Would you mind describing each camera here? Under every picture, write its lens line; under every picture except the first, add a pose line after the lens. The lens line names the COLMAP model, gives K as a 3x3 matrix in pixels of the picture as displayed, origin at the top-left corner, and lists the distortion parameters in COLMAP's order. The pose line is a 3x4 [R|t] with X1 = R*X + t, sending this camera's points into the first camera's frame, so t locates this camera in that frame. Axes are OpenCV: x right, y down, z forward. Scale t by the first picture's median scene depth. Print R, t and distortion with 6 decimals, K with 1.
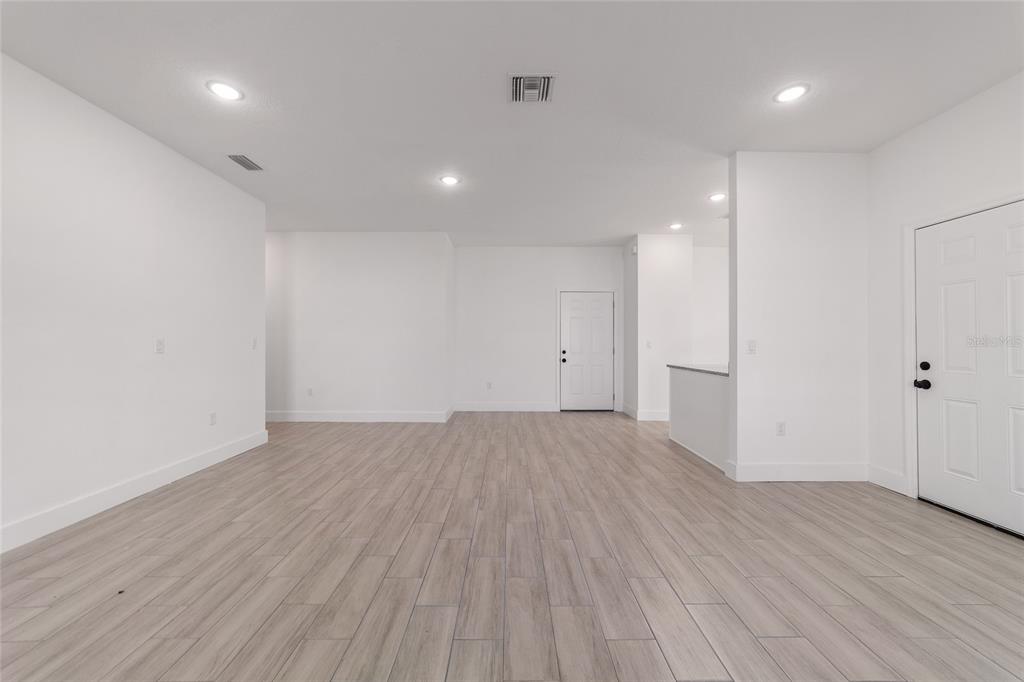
lens RADIAL K [[393.2, 0, 512.7], [0, 393.2, 336.4], [0, 0, 1]] dist [-0.016182, 0.007676]
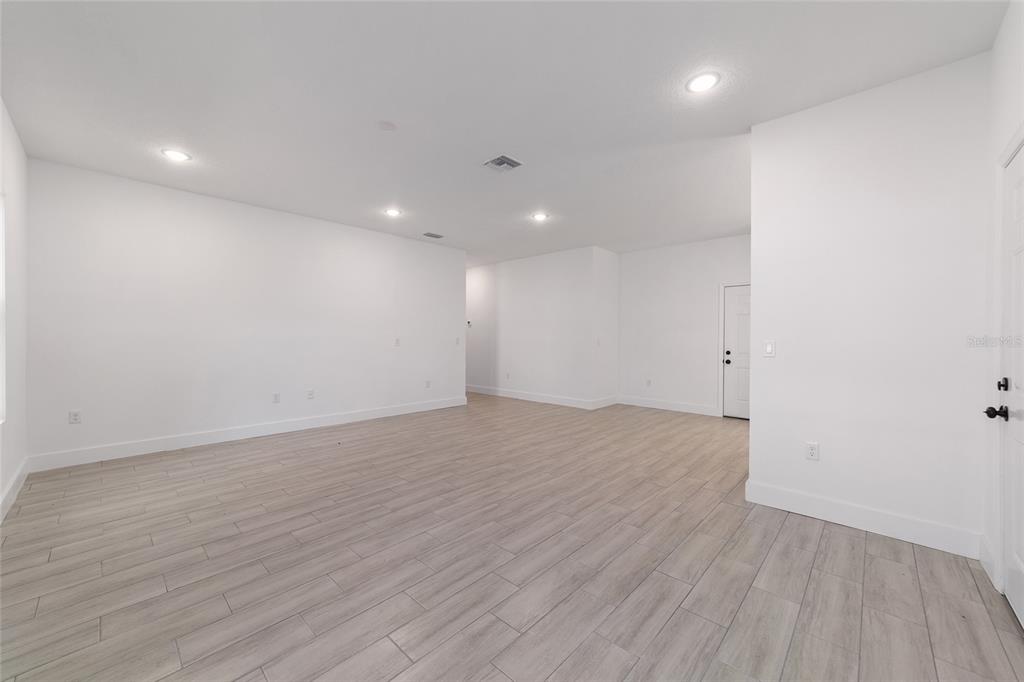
lens RADIAL K [[393.2, 0, 511.6], [0, 393.2, 342.5], [0, 0, 1]] dist [-0.016182, 0.007676]
pose [[0.723140, 0.010053, -0.690628, 0.935594], [0.003950, 0.999818, 0.018689, -0.007828], [0.690690, -0.016243, 0.722968, -0.006062]]
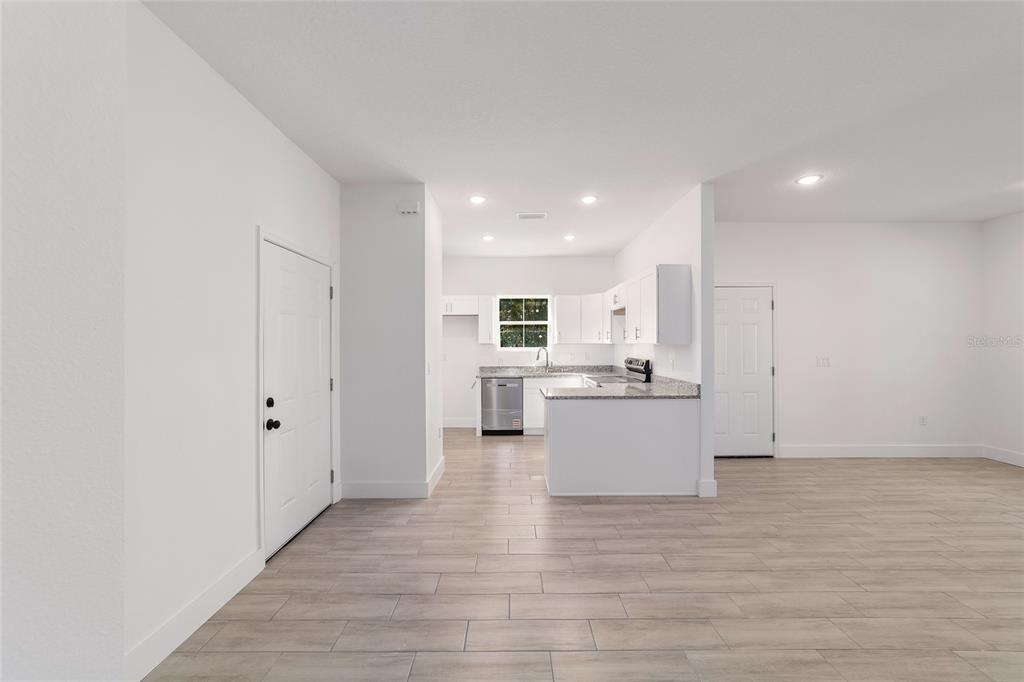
lens RADIAL K [[393.2, 0, 512.1], [0, 393.2, 342.8], [0, 0, 1]] dist [-0.016182, 0.007676]
pose [[0.003980, -0.000922, 0.999992, -0.571258], [-0.010327, 0.999946, 0.000963, -0.046468], [-0.999939, -0.010331, 0.003970, 1.819976]]
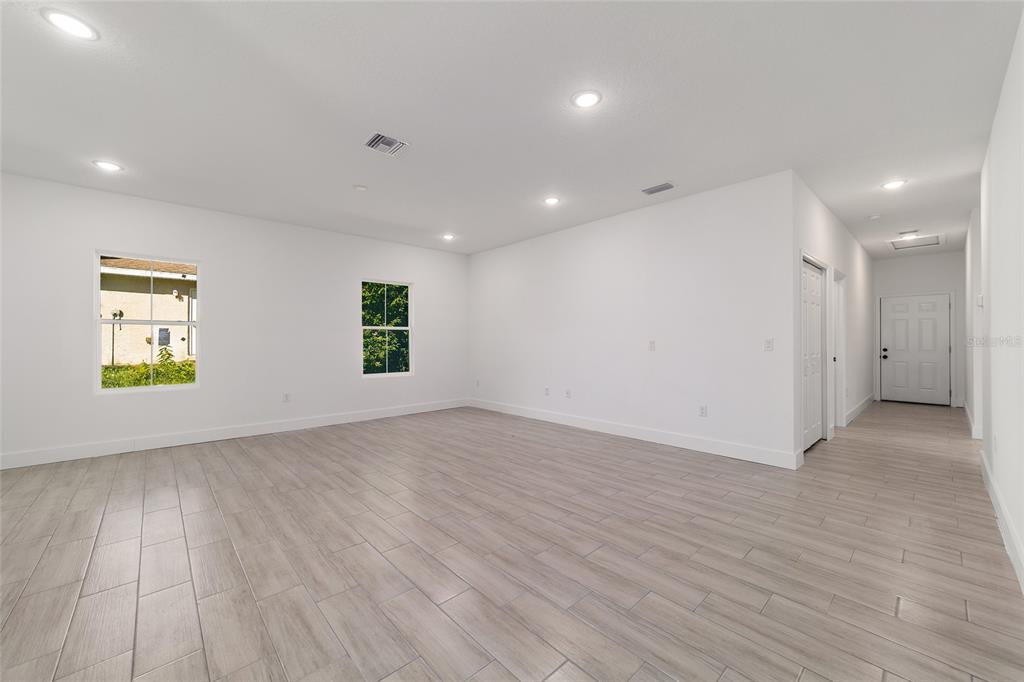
lens RADIAL K [[393.2, 0, 511.7], [0, 393.2, 342.7], [0, 0, 1]] dist [-0.016182, 0.007676]
pose [[-0.743425, 0.003348, -0.668811, 0.523237], [0.010983, 0.999914, -0.007202, 0.020767], [0.668730, -0.012699, -0.743397, 1.952486]]
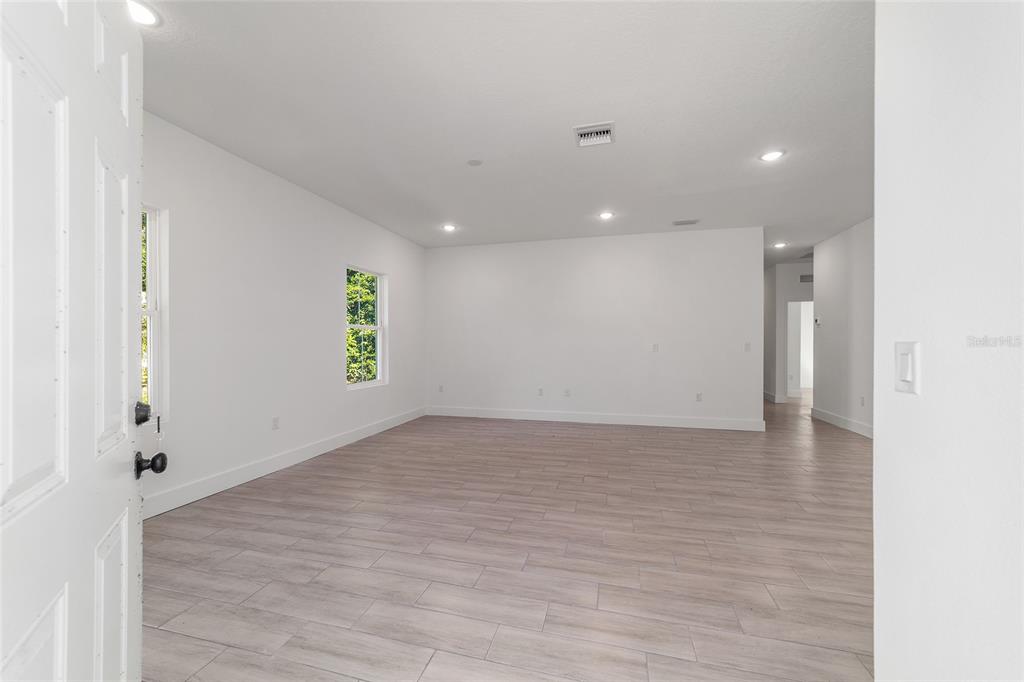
lens RADIAL K [[393.2, 0, 510.7], [0, 393.2, 346.7], [0, 0, 1]] dist [-0.016182, 0.007676]
pose [[-0.267590, 0.008211, -0.963498, 1.125765], [0.012805, 0.999906, 0.004965, 0.004411], [0.963448, -0.011009, -0.267670, 0.947413]]
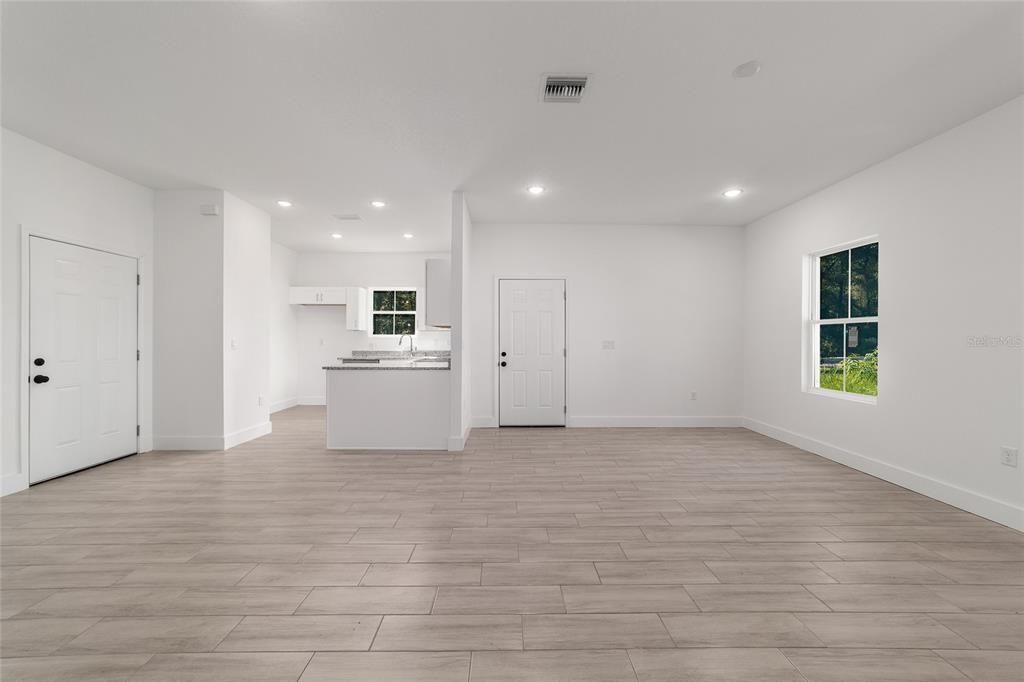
lens RADIAL K [[393.2, 0, 509.8], [0, 393.2, 341.0], [0, 0, 1]] dist [-0.016182, 0.007676]
pose [[-0.007622, -0.003468, 0.999965, -0.837995], [-0.017823, 0.999836, 0.003332, 0.005164], [-0.999812, -0.017797, -0.007683, 1.007137]]
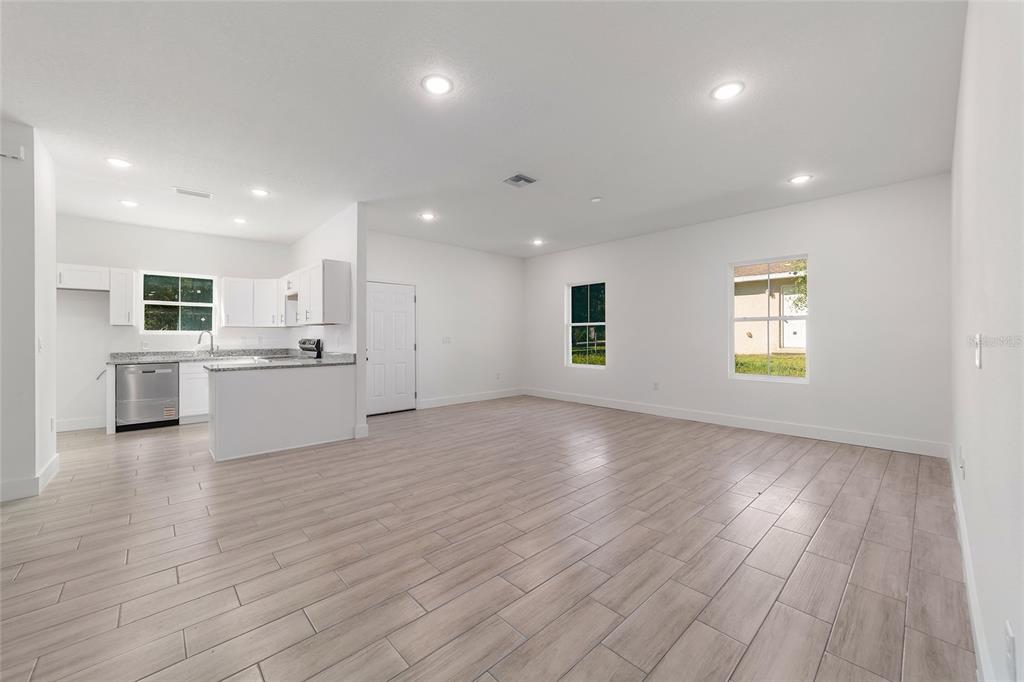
lens RADIAL K [[393.2, 0, 508.7], [0, 393.2, 335.4], [0, 0, 1]] dist [-0.016182, 0.007676]
pose [[-0.672309, 0.003382, 0.740263, -0.978435], [-0.007705, 0.999903, -0.011565, 0.018272], [-0.740231, -0.013479, -0.672218, 1.860258]]
